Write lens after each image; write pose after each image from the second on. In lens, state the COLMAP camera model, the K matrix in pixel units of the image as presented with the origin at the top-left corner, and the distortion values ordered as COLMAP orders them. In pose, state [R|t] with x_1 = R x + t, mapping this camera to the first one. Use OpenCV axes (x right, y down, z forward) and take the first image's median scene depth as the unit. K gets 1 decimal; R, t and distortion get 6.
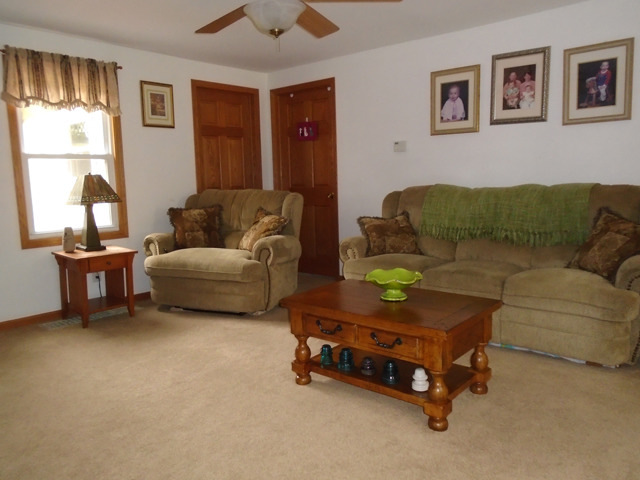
lens RADIAL K [[493.7, 0, 320.0], [0, 493.7, 240.0], [0, 0, 1]] dist [0.004438, 0.007798]
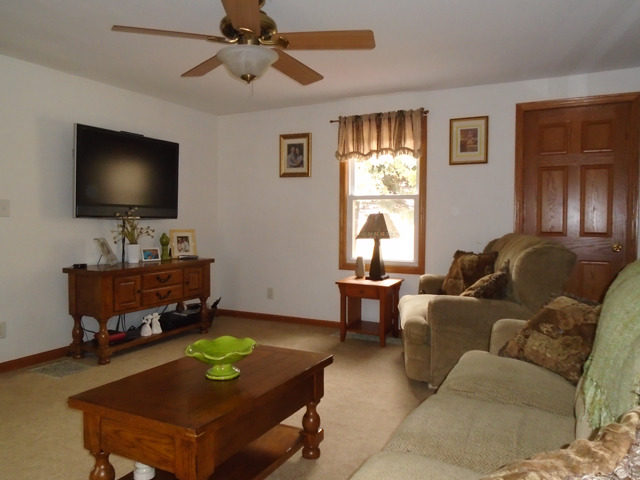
lens RADIAL K [[499.9, 0, 320.0], [0, 499.9, 240.0], [0, 0, 1]] dist [-0.006956, -0.001921]
pose [[0.235958, 0.072913, -0.969024, 0.574754], [-0.137220, 0.989689, 0.041054, -0.092753], [0.962026, 0.123283, 0.243531, 0.557052]]
